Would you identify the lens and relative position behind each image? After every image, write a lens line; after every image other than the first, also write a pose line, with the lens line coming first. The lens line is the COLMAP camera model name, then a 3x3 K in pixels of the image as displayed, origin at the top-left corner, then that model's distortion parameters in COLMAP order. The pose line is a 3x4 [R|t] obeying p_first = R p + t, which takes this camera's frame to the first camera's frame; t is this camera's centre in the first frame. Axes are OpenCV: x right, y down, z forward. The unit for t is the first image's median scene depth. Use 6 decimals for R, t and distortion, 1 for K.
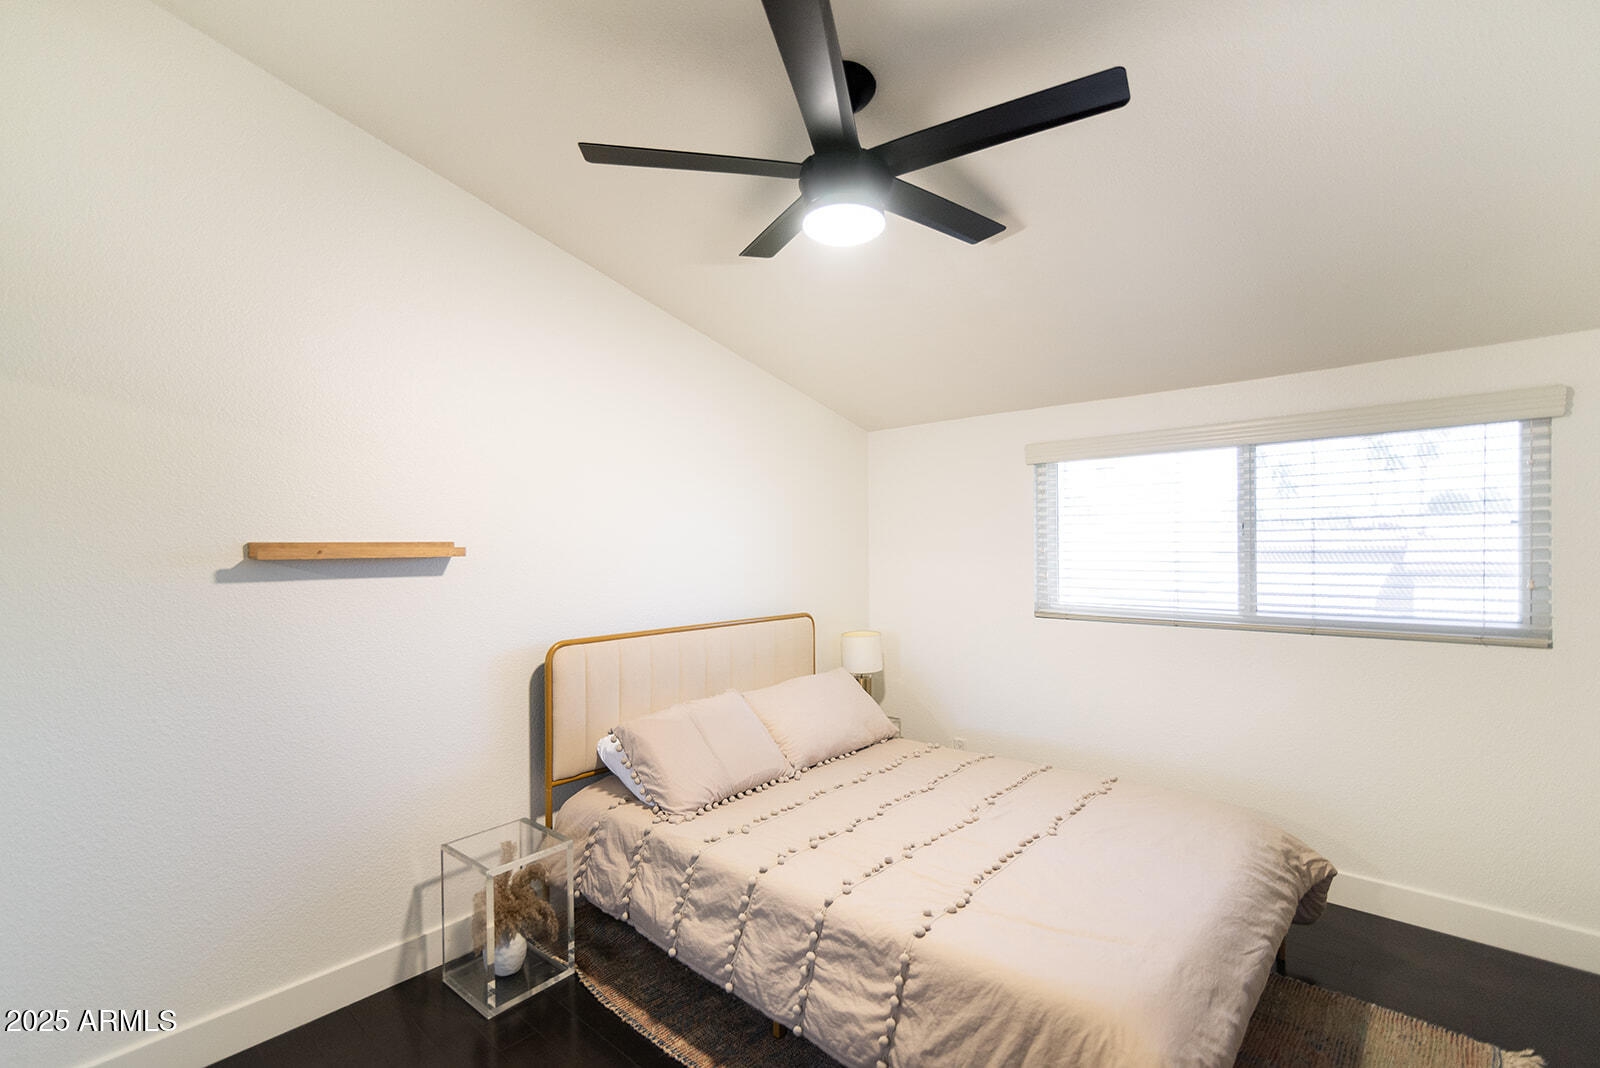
lens RADIAL K [[742.5, 0, 793.4], [0, 742.5, 539.0], [0, 0, 1]] dist [0.011029, 0.000426]
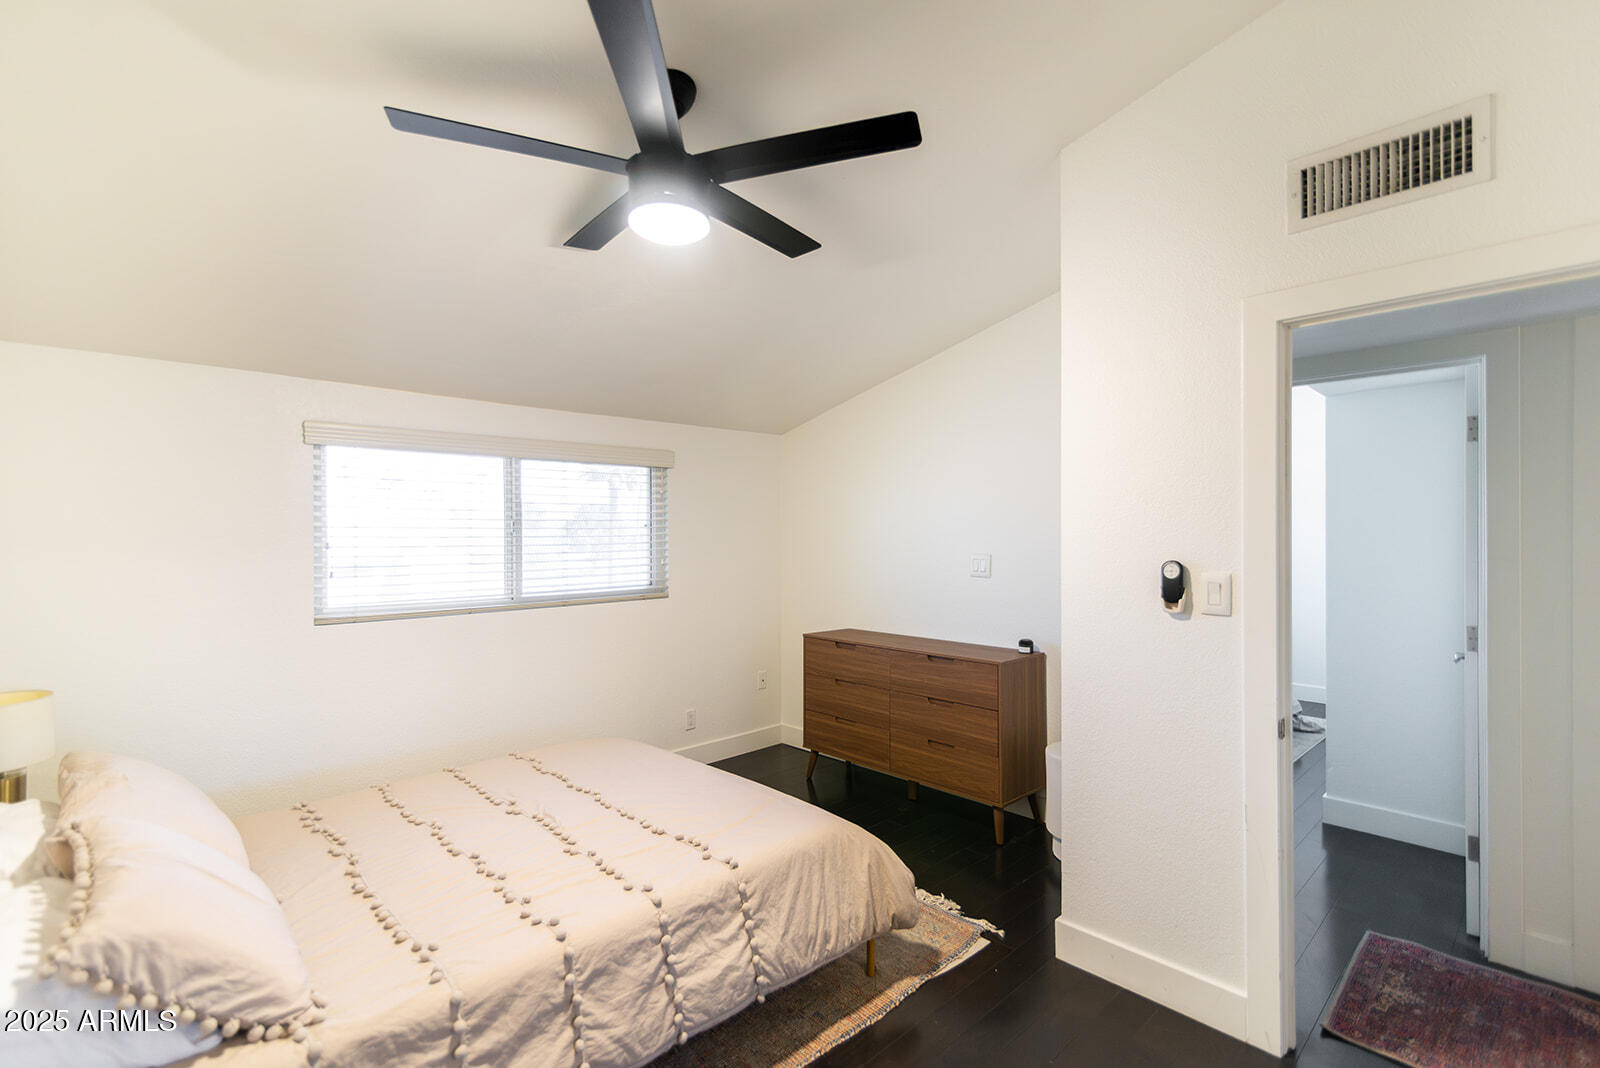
lens RADIAL K [[742.5, 0, 793.4], [0, 742.5, 539.0], [0, 0, 1]] dist [0.011029, 0.000426]
pose [[0.045702, 0.008731, 0.998917, -0.819480], [-0.000174, 0.999962, -0.008733, 0.024916], [-0.998955, 0.000226, 0.045701, 0.704825]]
